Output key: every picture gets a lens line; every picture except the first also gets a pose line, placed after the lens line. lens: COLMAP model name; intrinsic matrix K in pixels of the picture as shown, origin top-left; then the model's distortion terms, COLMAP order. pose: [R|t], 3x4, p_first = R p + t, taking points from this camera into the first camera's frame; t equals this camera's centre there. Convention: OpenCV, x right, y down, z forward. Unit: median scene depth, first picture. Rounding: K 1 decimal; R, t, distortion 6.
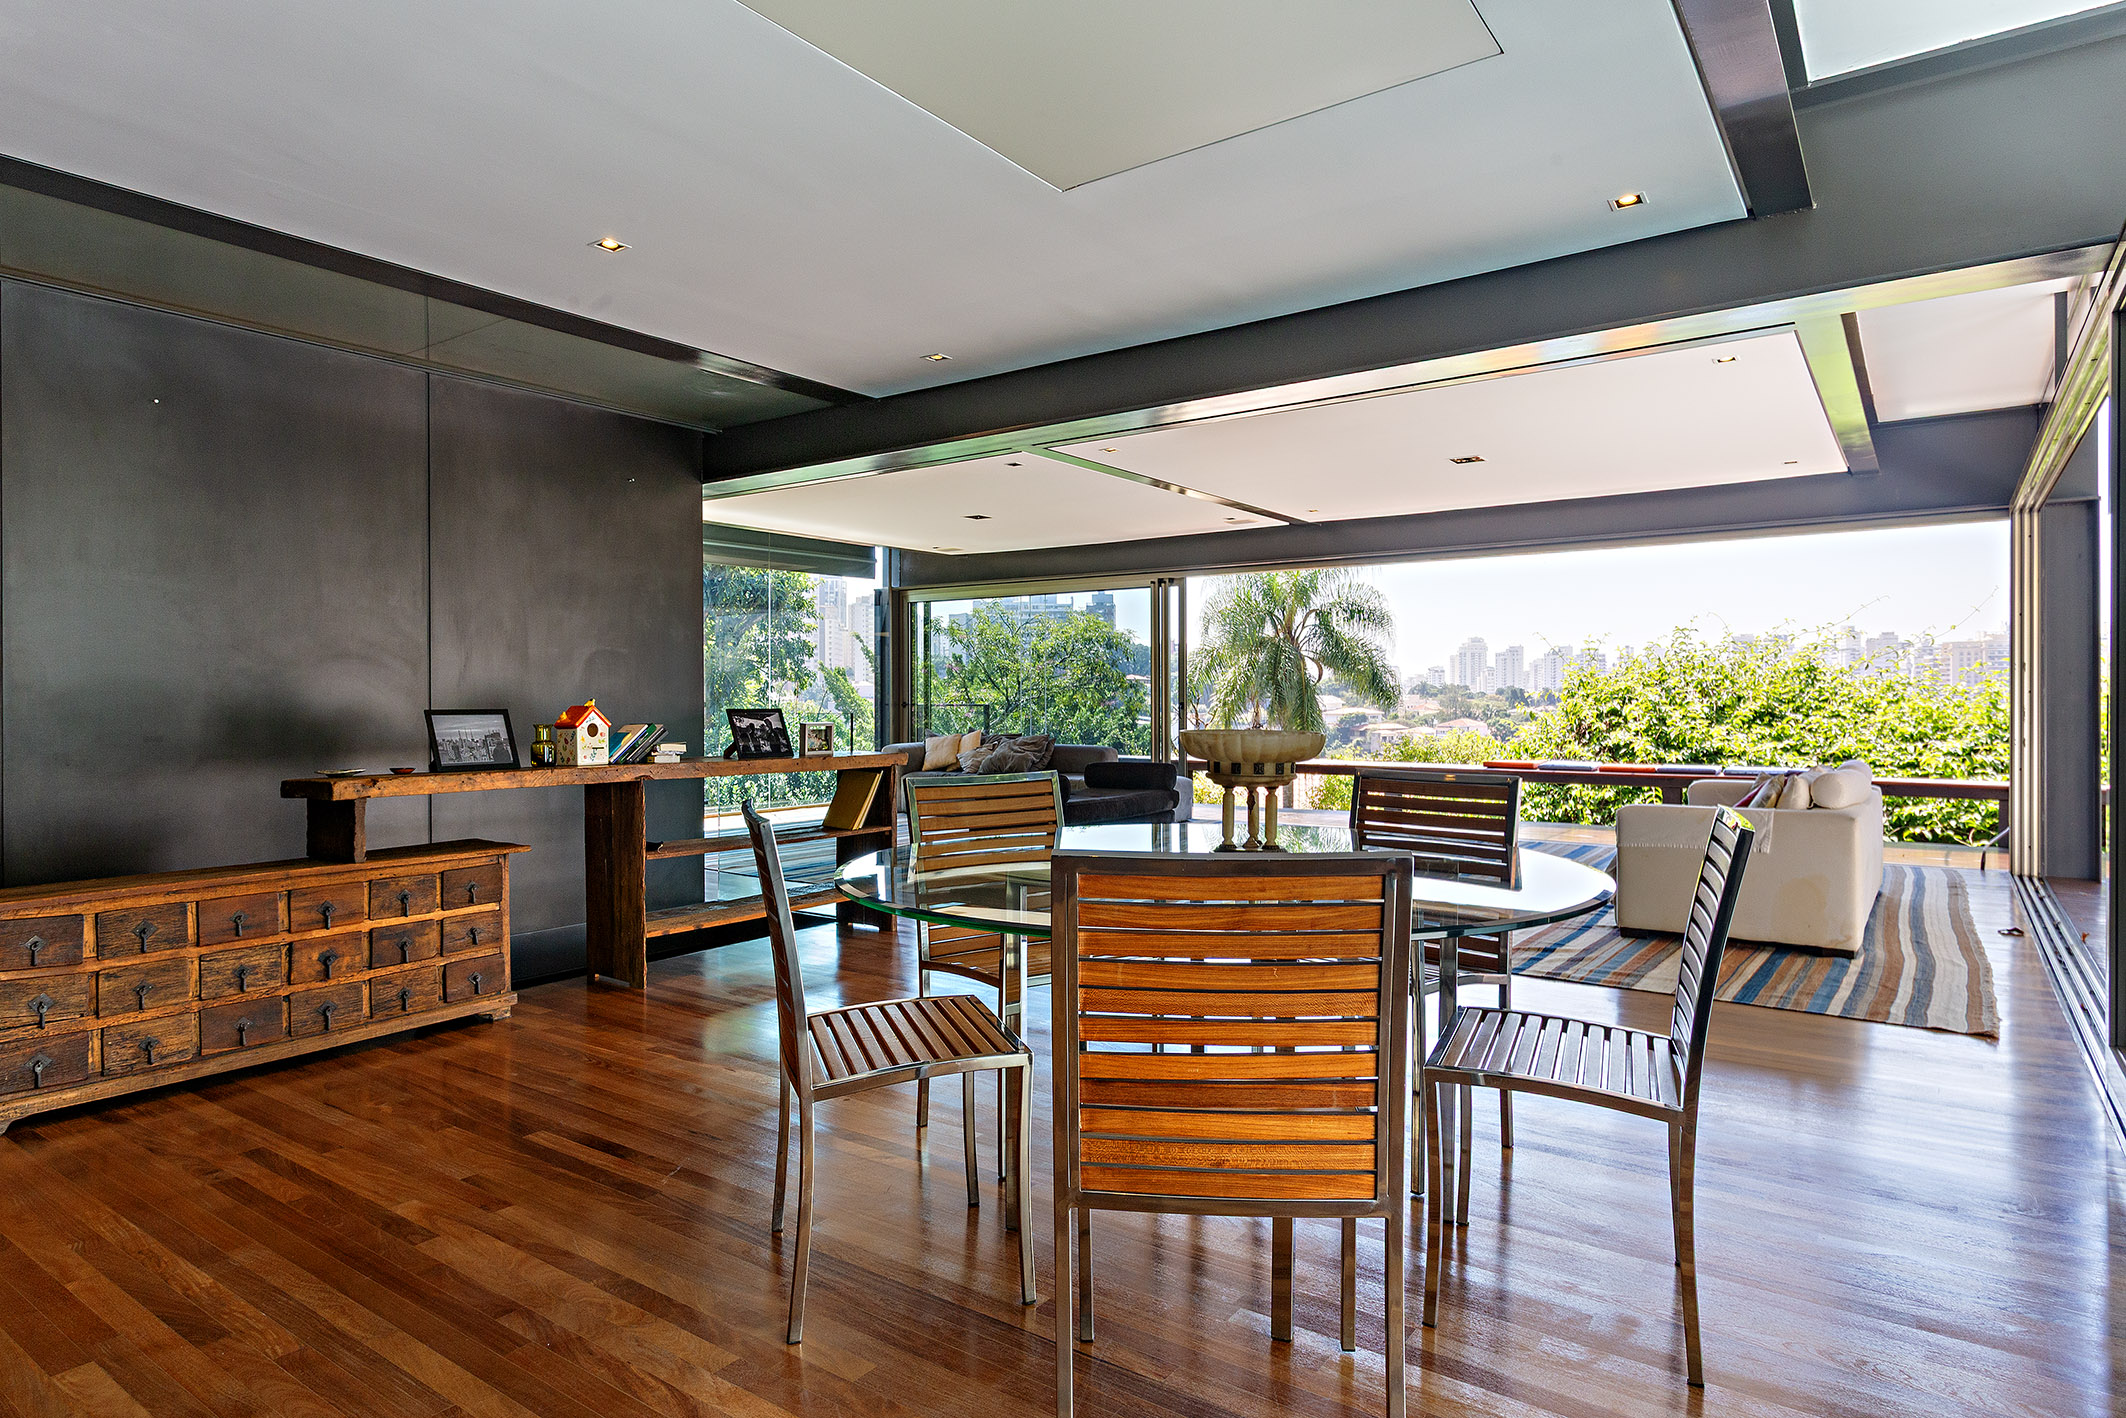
lens RADIAL K [[1244.6, 0, 1060.0], [0, 1244.6, 721.7], [0, 0, 1]] dist [-0.011288, -0.000157]
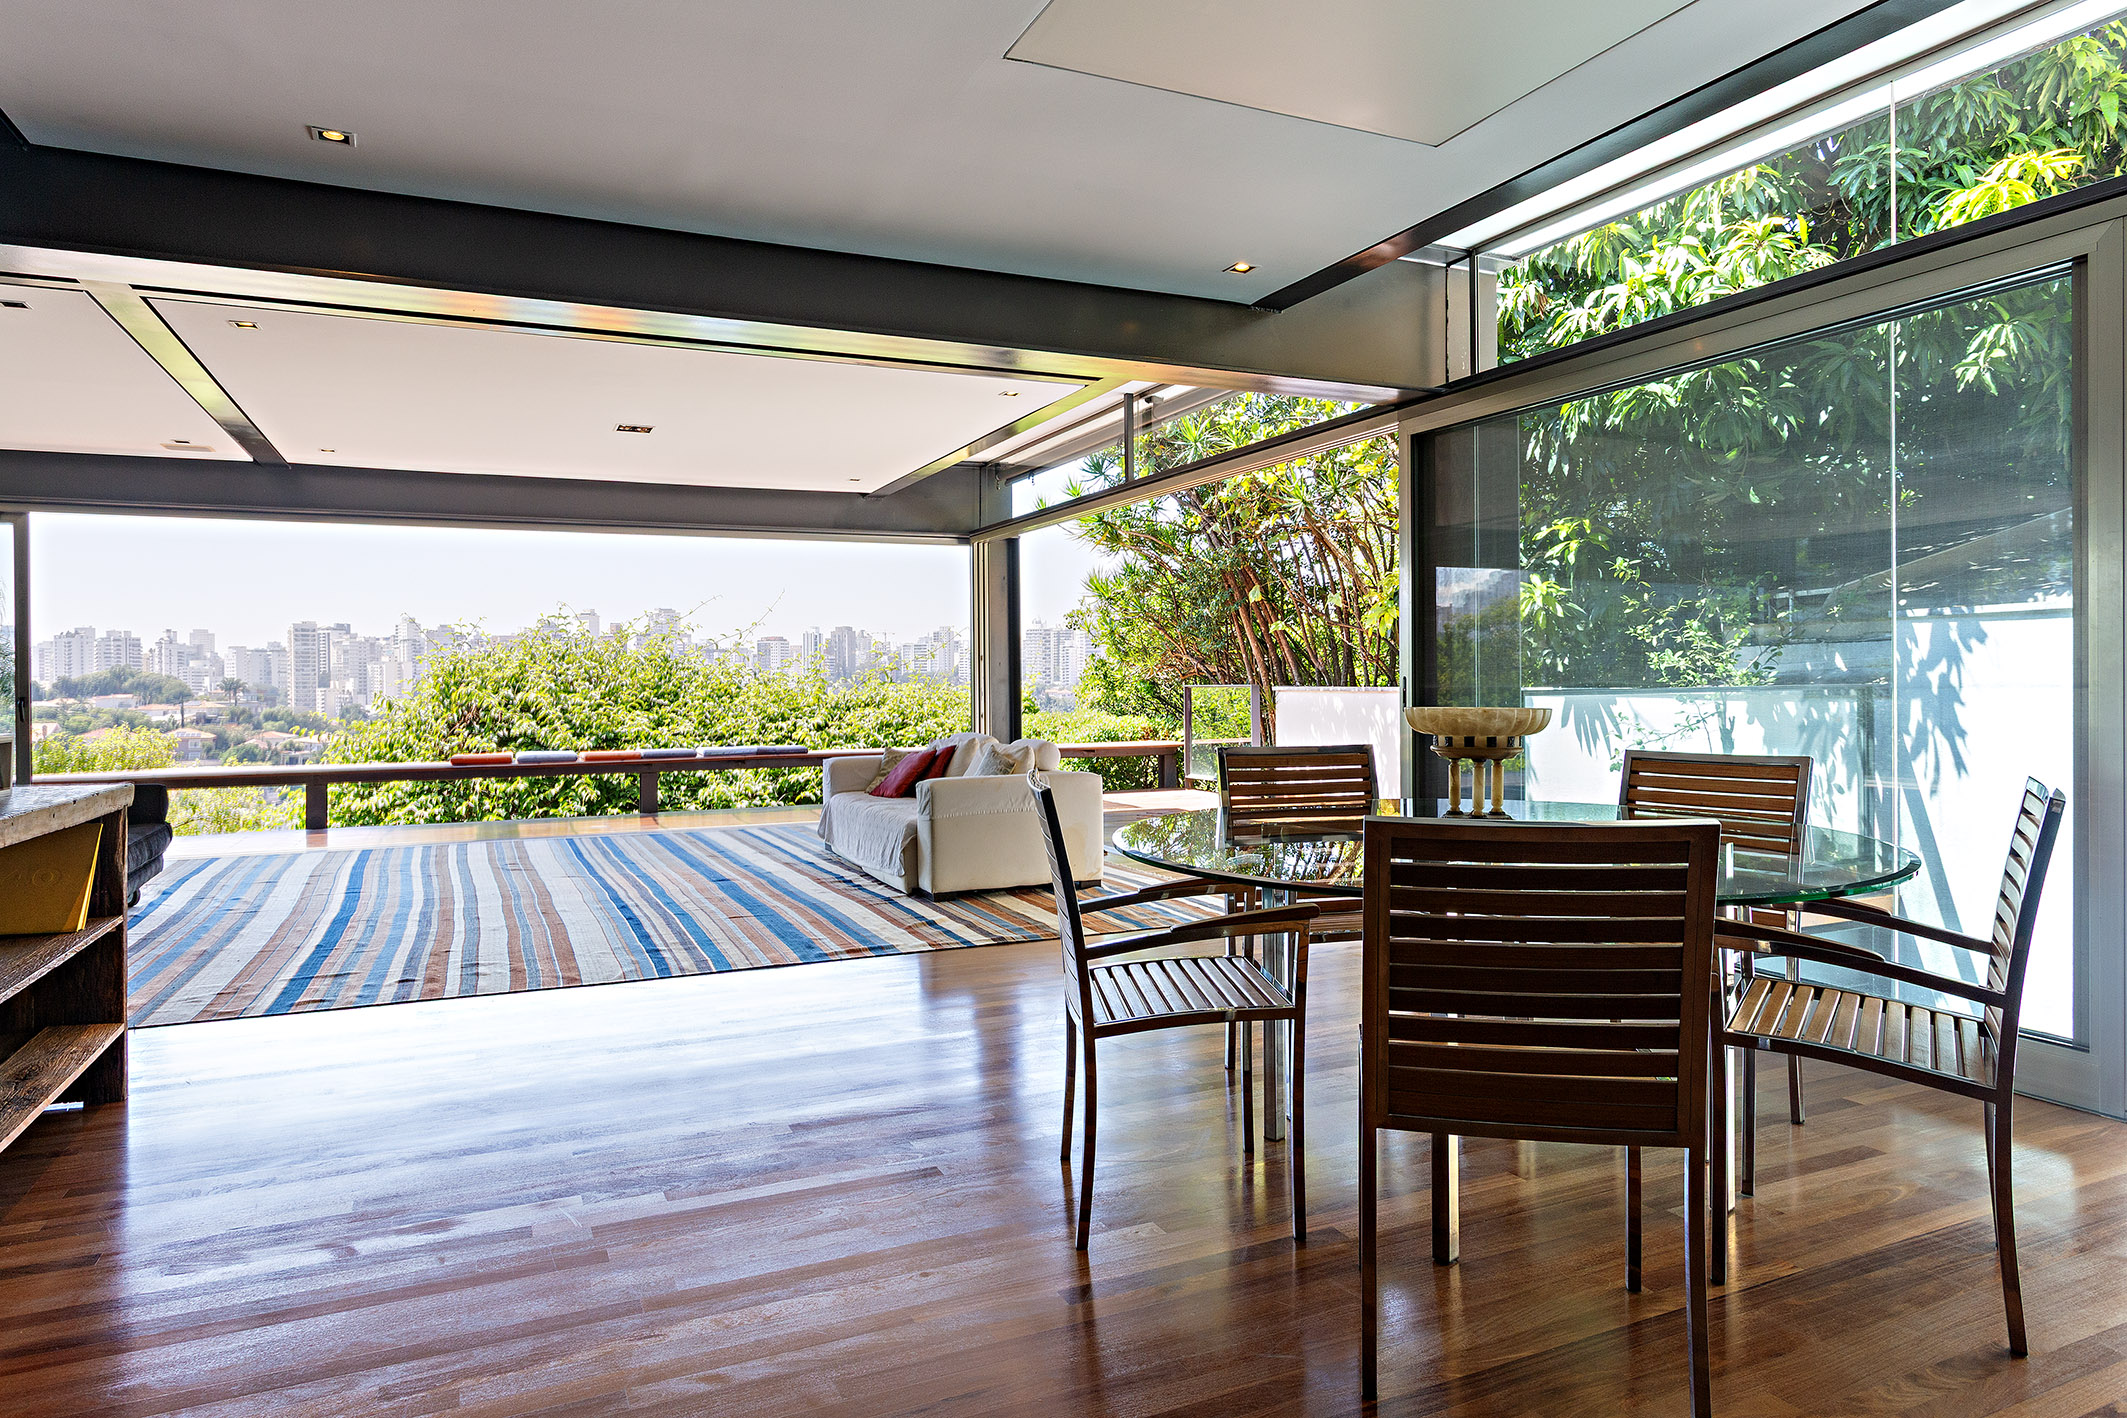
lens RADIAL K [[1260.1, 0, 1048.2], [0, 1260.1, 688.5], [0, 0, 1]] dist [-0.002077, 0.001200]
pose [[0.499851, -0.007931, 0.866075, -0.181531], [0.024046, 0.999700, -0.004724, -0.002473], [-0.865778, 0.023187, 0.499892, 0.145399]]
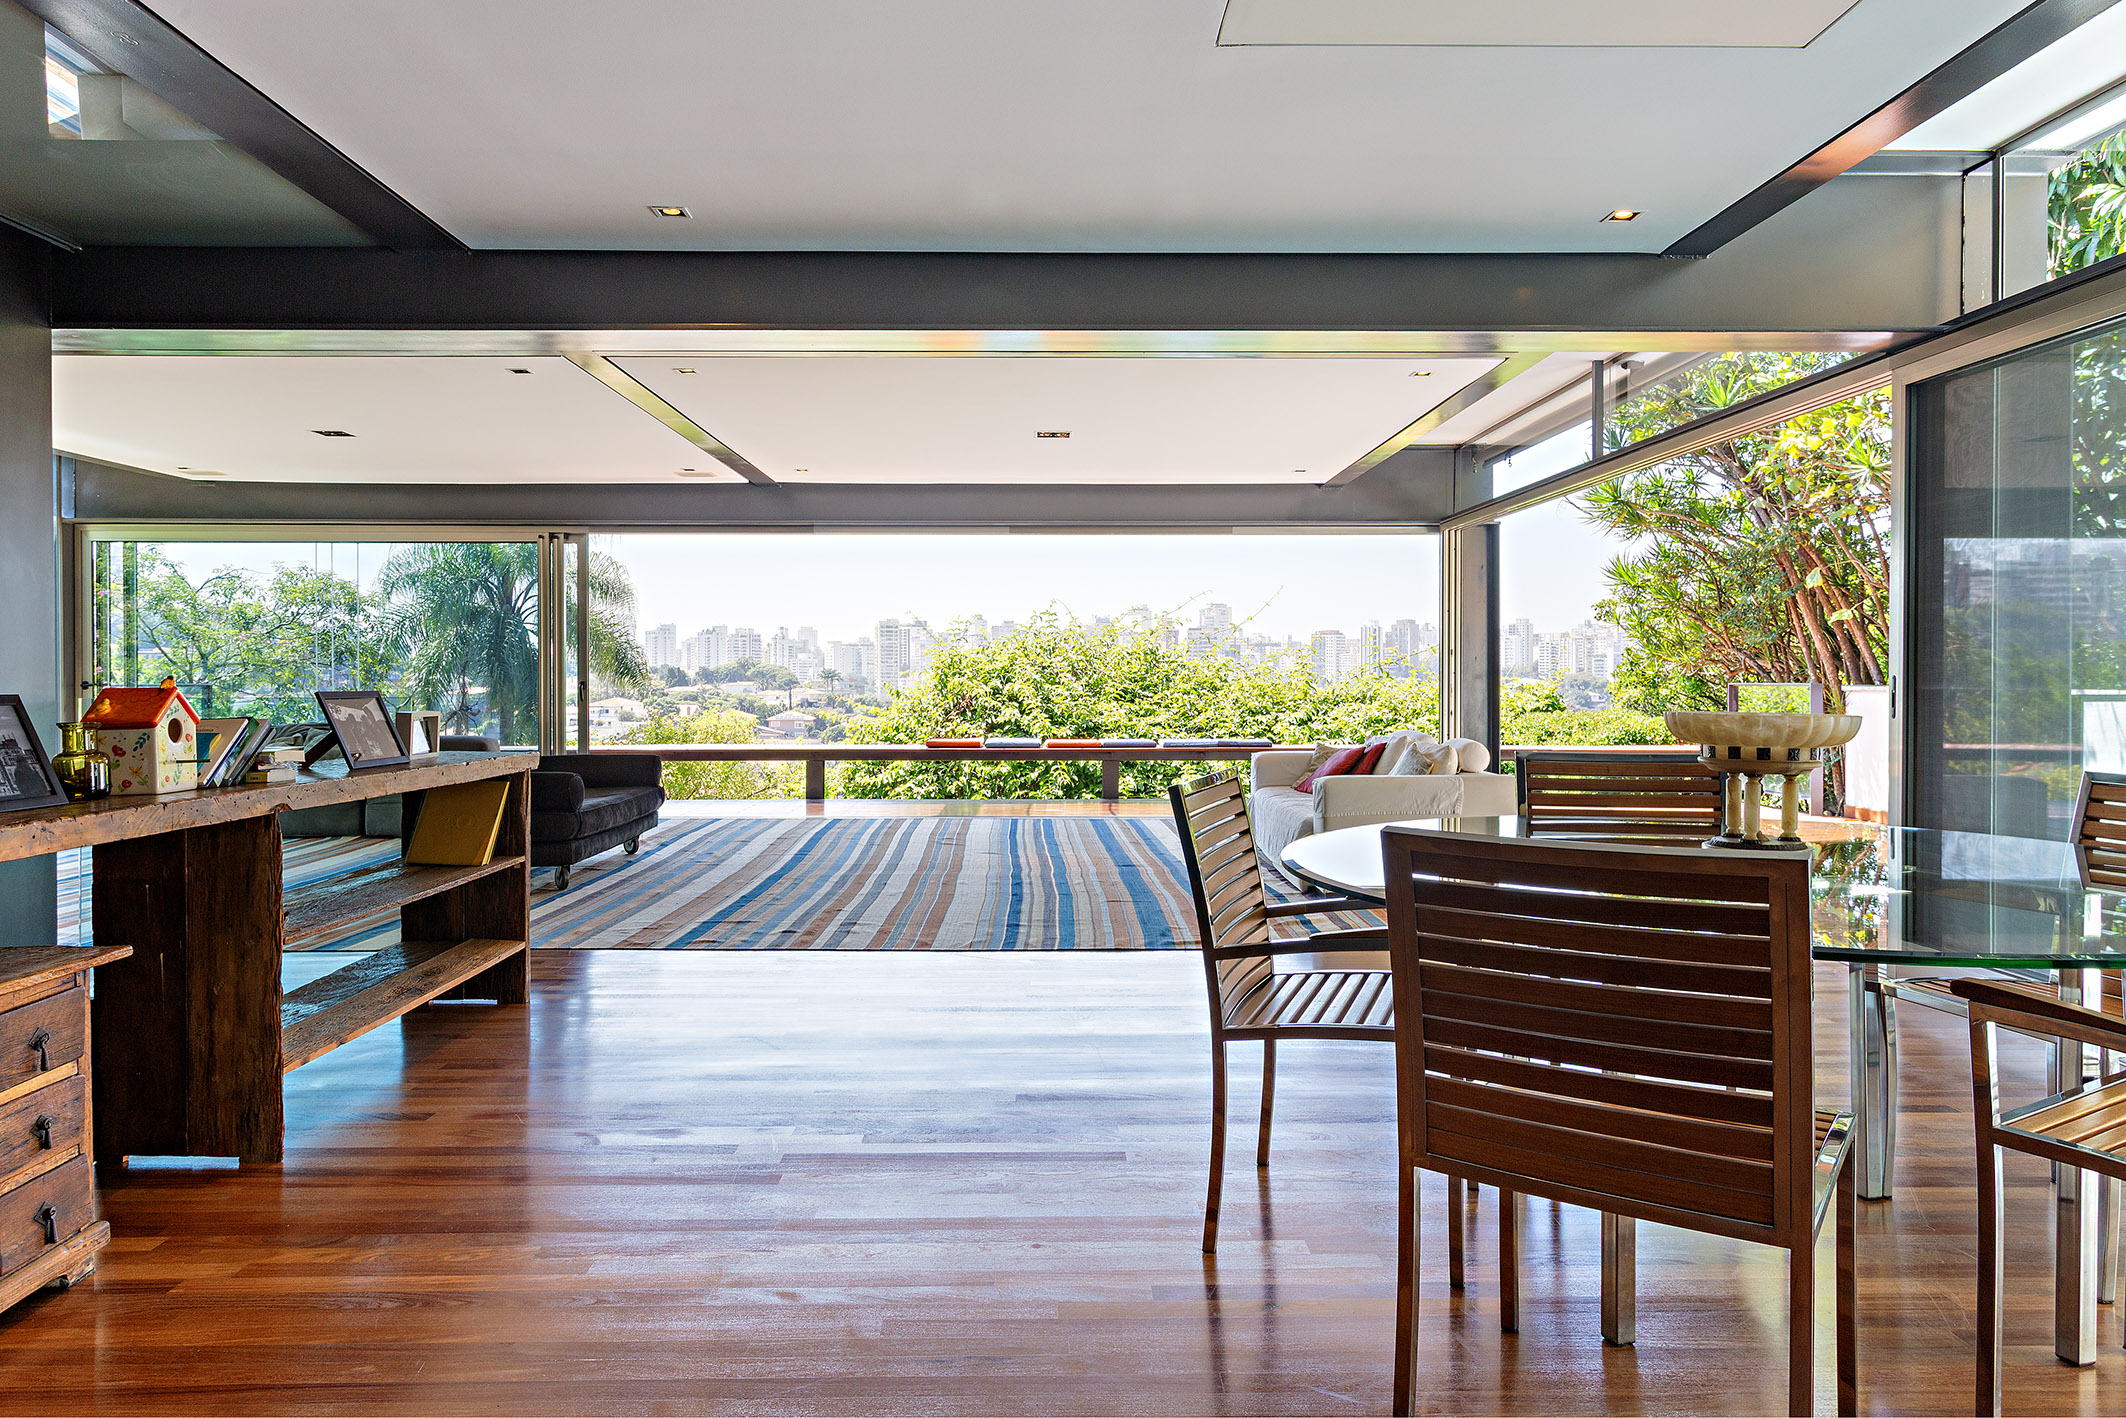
lens RADIAL K [[1274.5, 0, 1071.3], [0, 1274.5, 696.3], [0, 0, 1]] dist [-0.006711, 0.003738]
pose [[0.792810, -0.007489, 0.609423, -0.150714], [0.009873, 0.999951, -0.000556, -0.001692], [-0.609389, 0.006458, 0.792845, 0.105476]]
